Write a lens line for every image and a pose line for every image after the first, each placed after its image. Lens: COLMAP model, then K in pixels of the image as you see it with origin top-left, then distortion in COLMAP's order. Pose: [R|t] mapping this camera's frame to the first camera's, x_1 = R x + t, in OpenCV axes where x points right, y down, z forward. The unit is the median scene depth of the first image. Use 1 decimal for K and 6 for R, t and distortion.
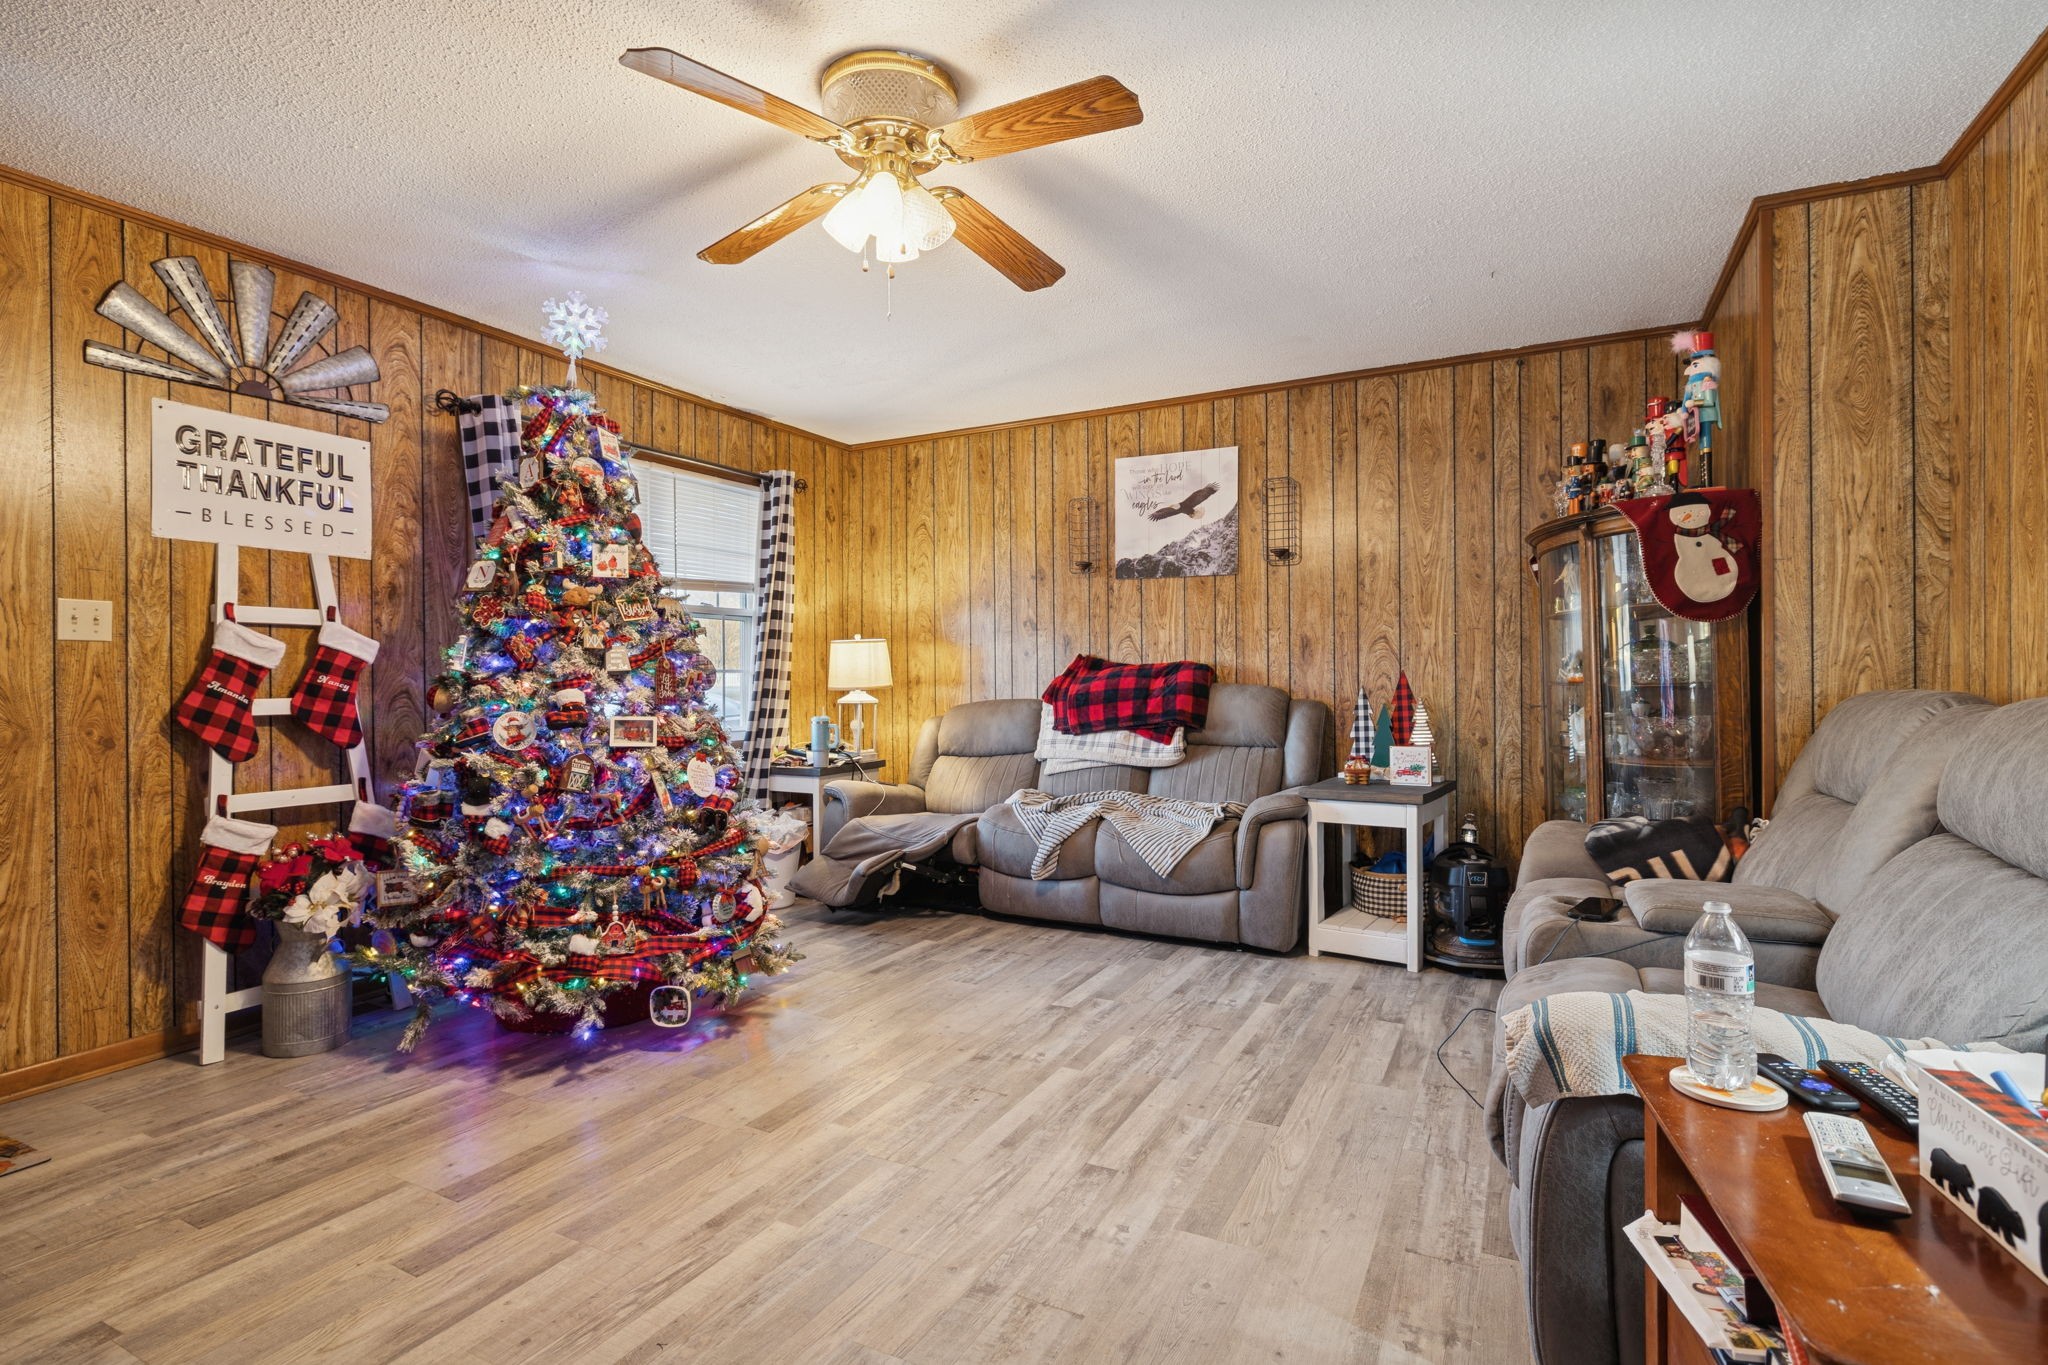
lens RADIAL K [[991.0, 0, 1033.9], [0, 991.0, 676.8], [0, 0, 1]] dist [-0.001592, -0.000049]
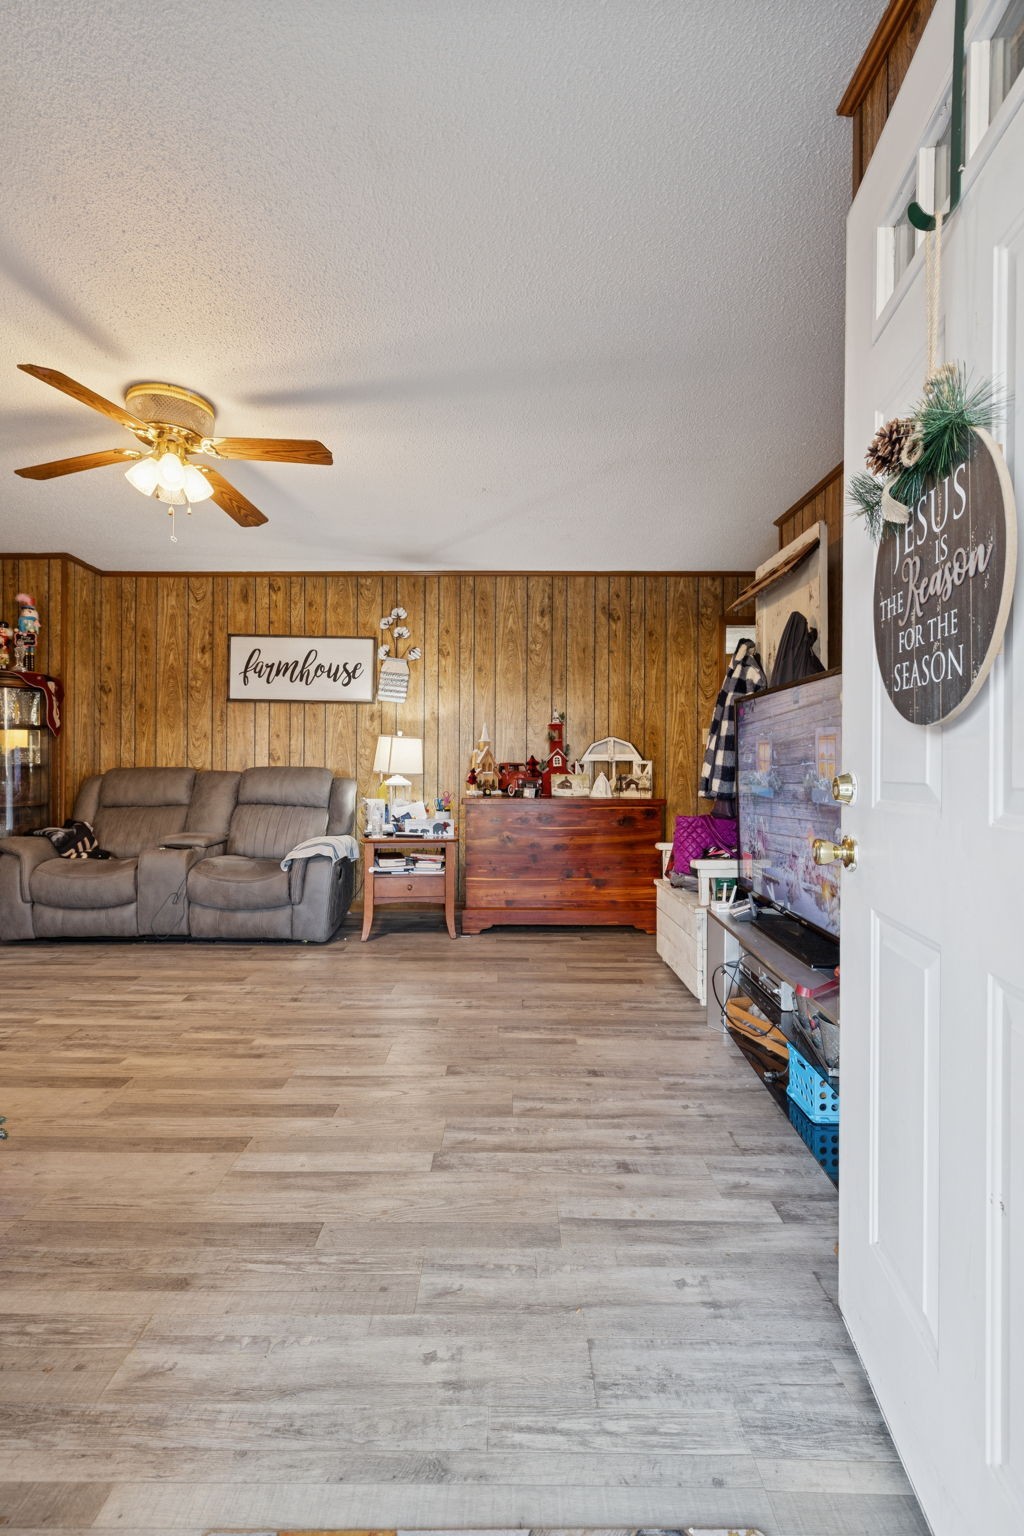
lens RADIAL K [[685.2, 0, 507.5], [0, 685.2, 766.7], [0, 0, 1]] dist [-0.000336, 0.000005]
pose [[-0.455874, 0.010120, 0.889987, -0.883886], [0.002224, 0.999945, -0.010231, 0.022987], [-0.890041, -0.002685, -0.455872, 0.629209]]
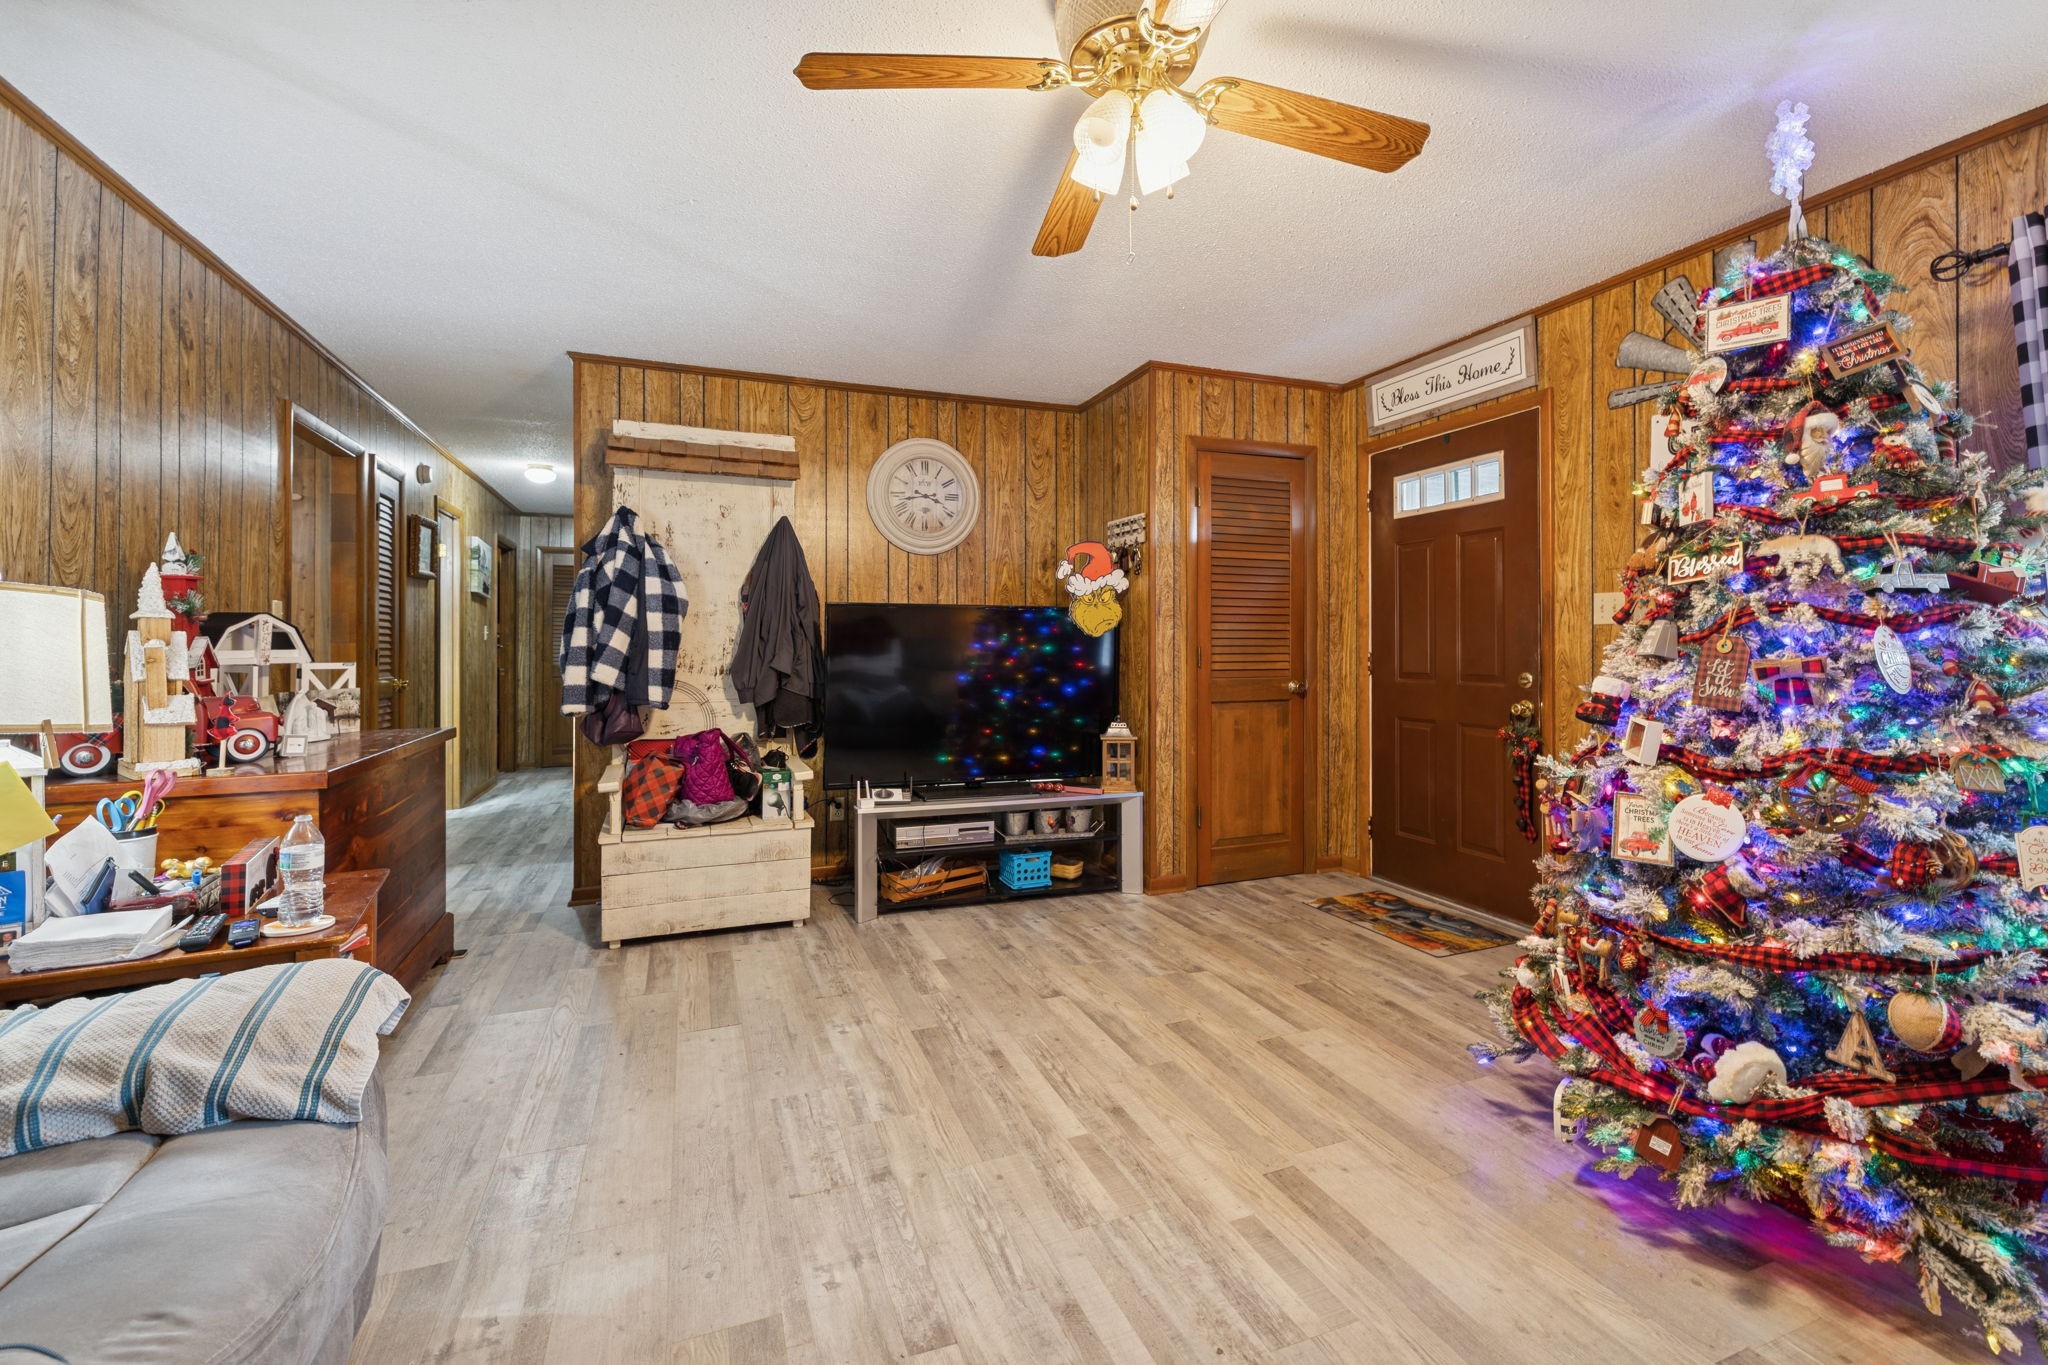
lens RADIAL K [[874.8, 0, 1034.1], [0, 874.8, 640.6], [0, 0, 1]] dist [-0.000473, 0.000090]
pose [[-0.660914, 0.005994, -0.750438, 0.299741], [0.007542, 0.999971, 0.001344, -0.017527], [0.750424, -0.004772, -0.660940, 0.887429]]
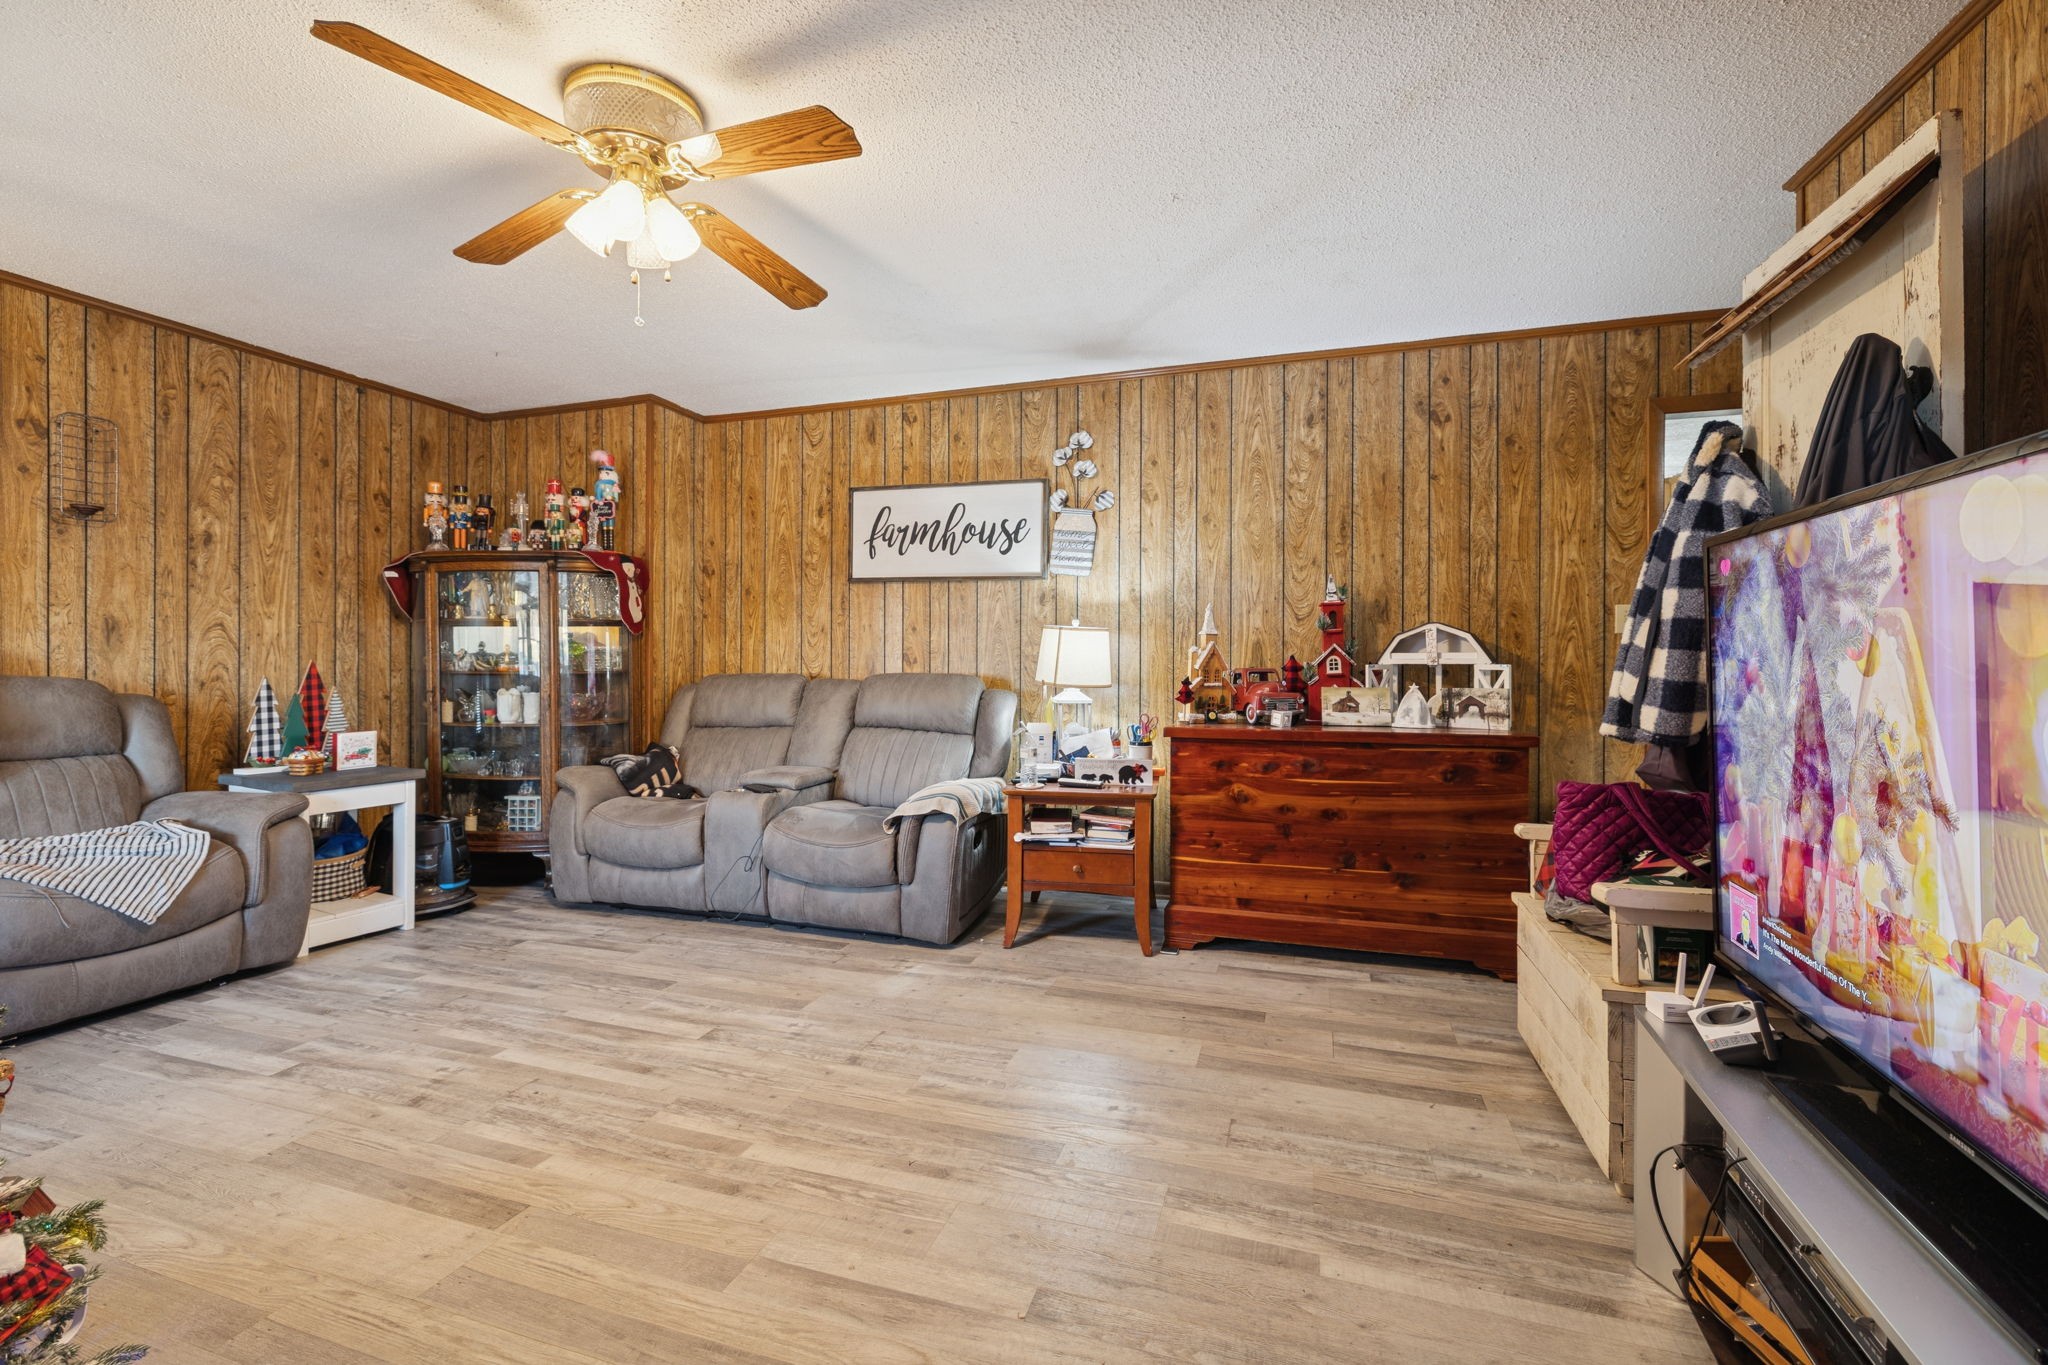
lens RADIAL K [[867.4, 0, 1028.4], [0, 867.4, 661.9], [0, 0, 1]] dist [-0.000358, 0.000116]
pose [[-0.160057, 0.009919, 0.987058, -0.688130], [0.001456, 0.999951, -0.009812, 0.005267], [-0.987107, -0.000133, -0.160064, 0.454223]]
